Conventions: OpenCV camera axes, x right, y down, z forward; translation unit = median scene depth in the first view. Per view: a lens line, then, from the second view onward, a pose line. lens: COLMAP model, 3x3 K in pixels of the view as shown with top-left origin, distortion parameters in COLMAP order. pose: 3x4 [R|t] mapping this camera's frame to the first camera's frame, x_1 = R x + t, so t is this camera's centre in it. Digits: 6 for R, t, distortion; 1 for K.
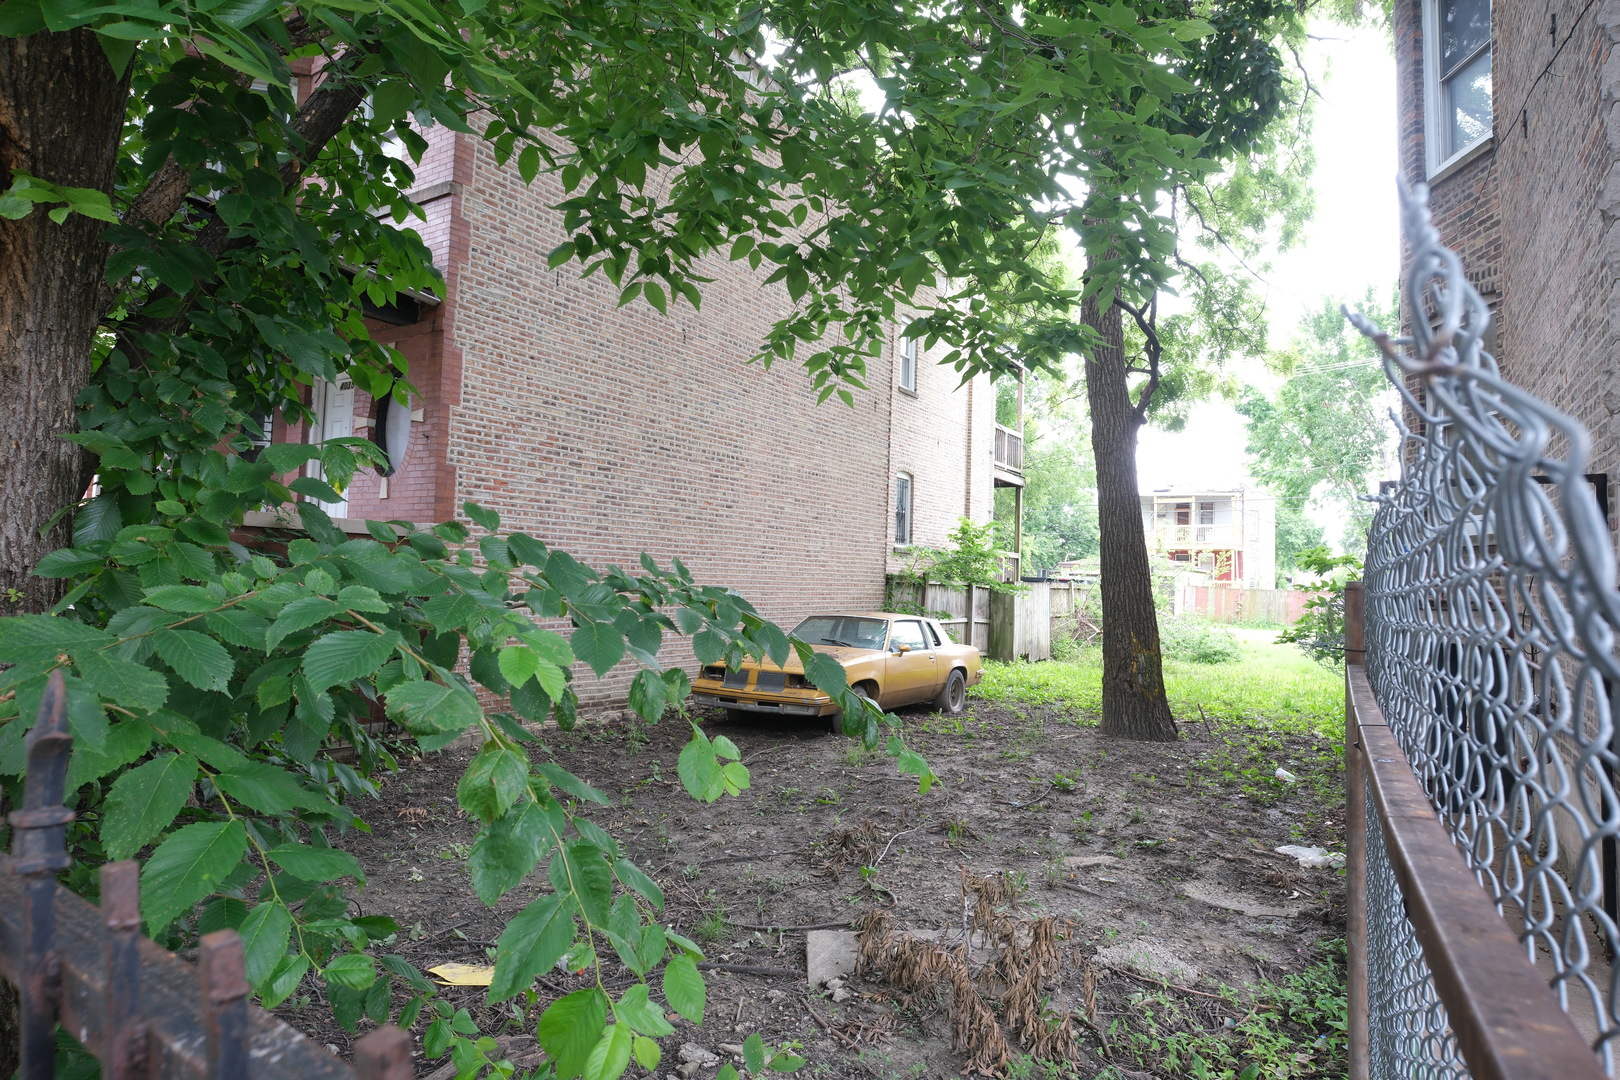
lens RADIAL K [[914.1, 0, 815.1], [0, 914.1, 532.9], [0, 0, 1]] dist [-0.028383, 0.022009]
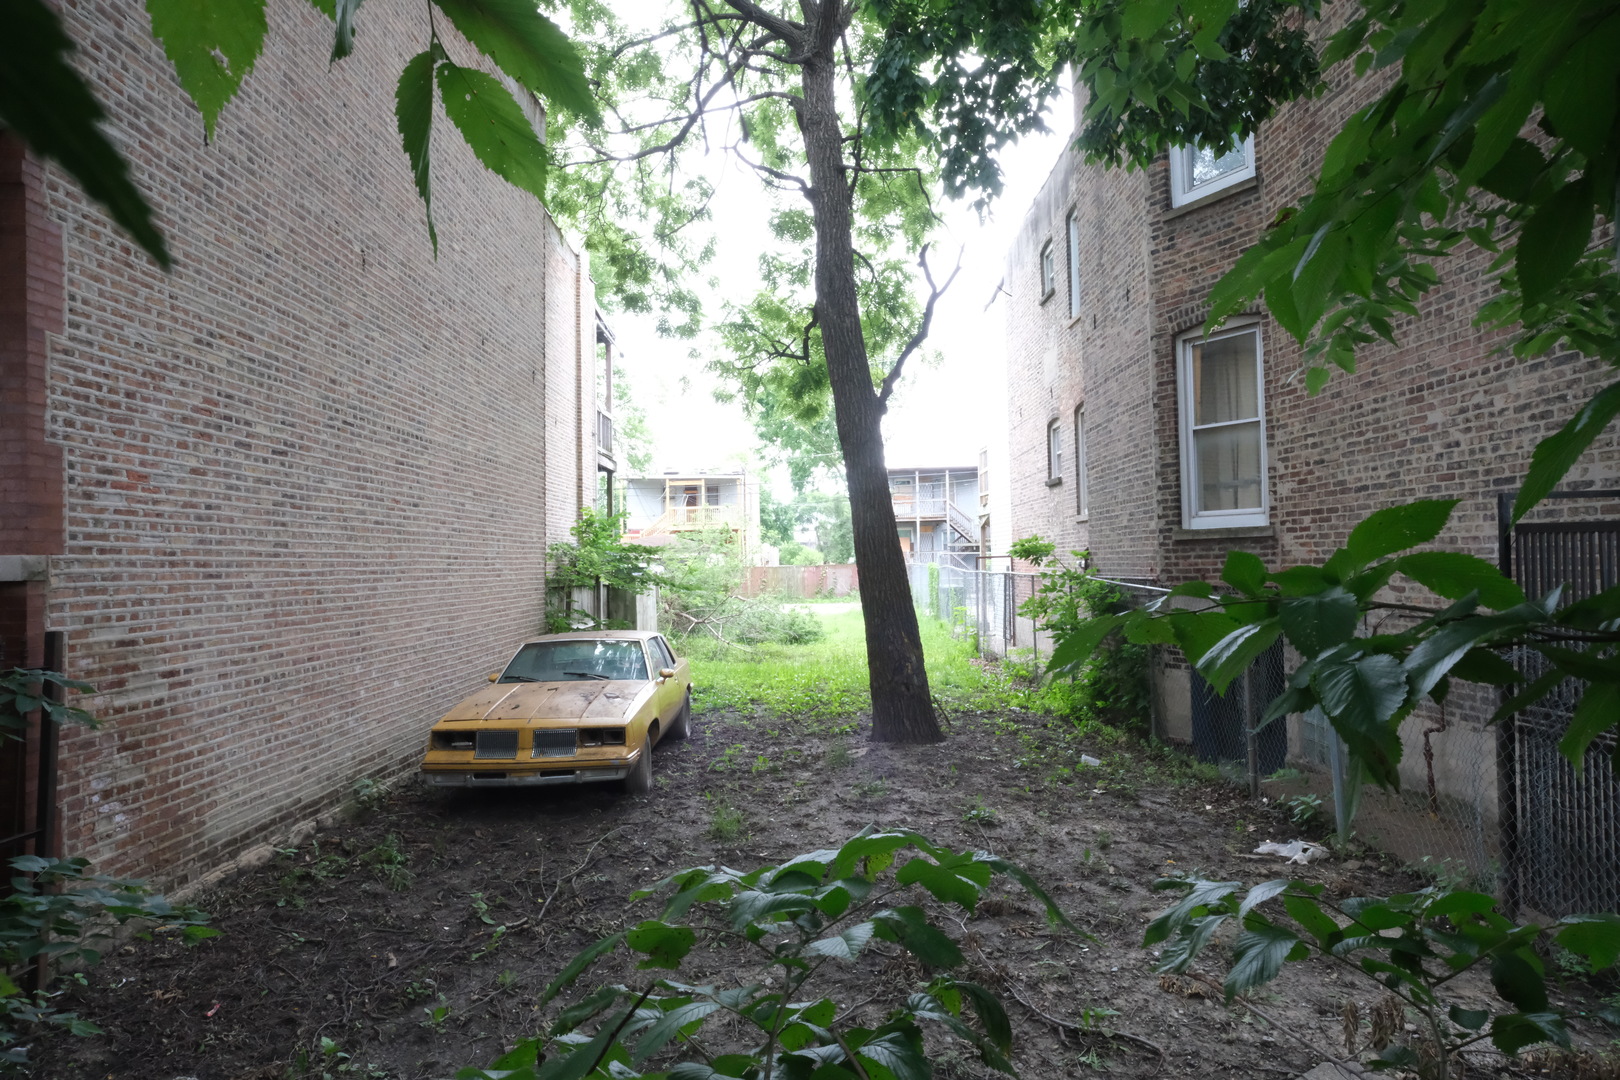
lens RADIAL K [[914.1, 0, 809.3], [0, 914.1, 547.8], [0, 0, 1]] dist [-0.028383, 0.022009]
pose [[0.837221, -0.039319, 0.545450, -0.286824], [0.018672, 0.998886, 0.043345, -0.025573], [-0.546546, -0.026105, 0.837022, 0.277451]]
